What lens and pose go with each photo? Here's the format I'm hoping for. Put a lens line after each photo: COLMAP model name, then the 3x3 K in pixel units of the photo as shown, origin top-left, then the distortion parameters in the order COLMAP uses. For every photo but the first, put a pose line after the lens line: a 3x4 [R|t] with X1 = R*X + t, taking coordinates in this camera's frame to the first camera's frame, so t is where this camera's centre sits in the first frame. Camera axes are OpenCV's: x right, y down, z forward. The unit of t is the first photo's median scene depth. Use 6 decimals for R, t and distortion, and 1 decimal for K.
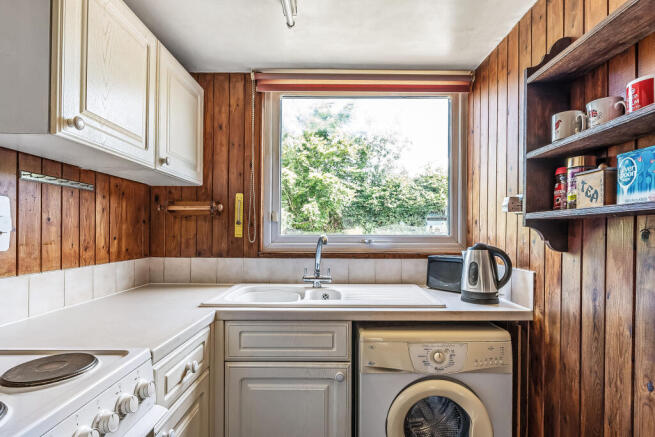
lens RADIAL K [[326.2, 0, 325.3], [0, 326.2, 231.8], [0, 0, 1]] dist [-0.000397, 0.000433]
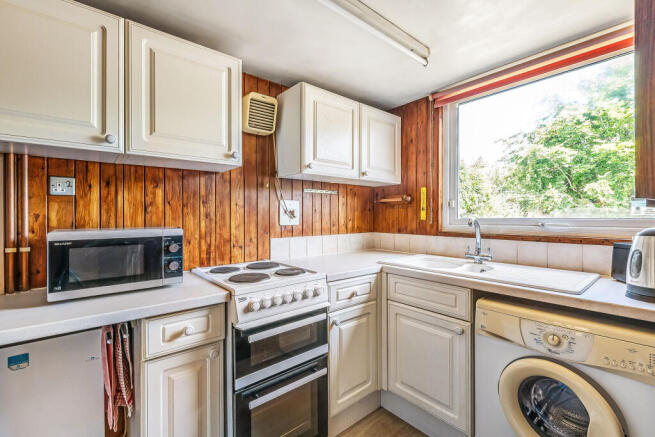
lens RADIAL K [[290.2, 0, 330.3], [0, 290.2, 218.1], [0, 0, 1]] dist [-0.001792, -0.000454]
pose [[0.640909, 0.000213, -0.767617, 0.436712], [0.005328, 0.999975, 0.004725, 0.001693], [0.767599, -0.007118, 0.640891, -0.068844]]
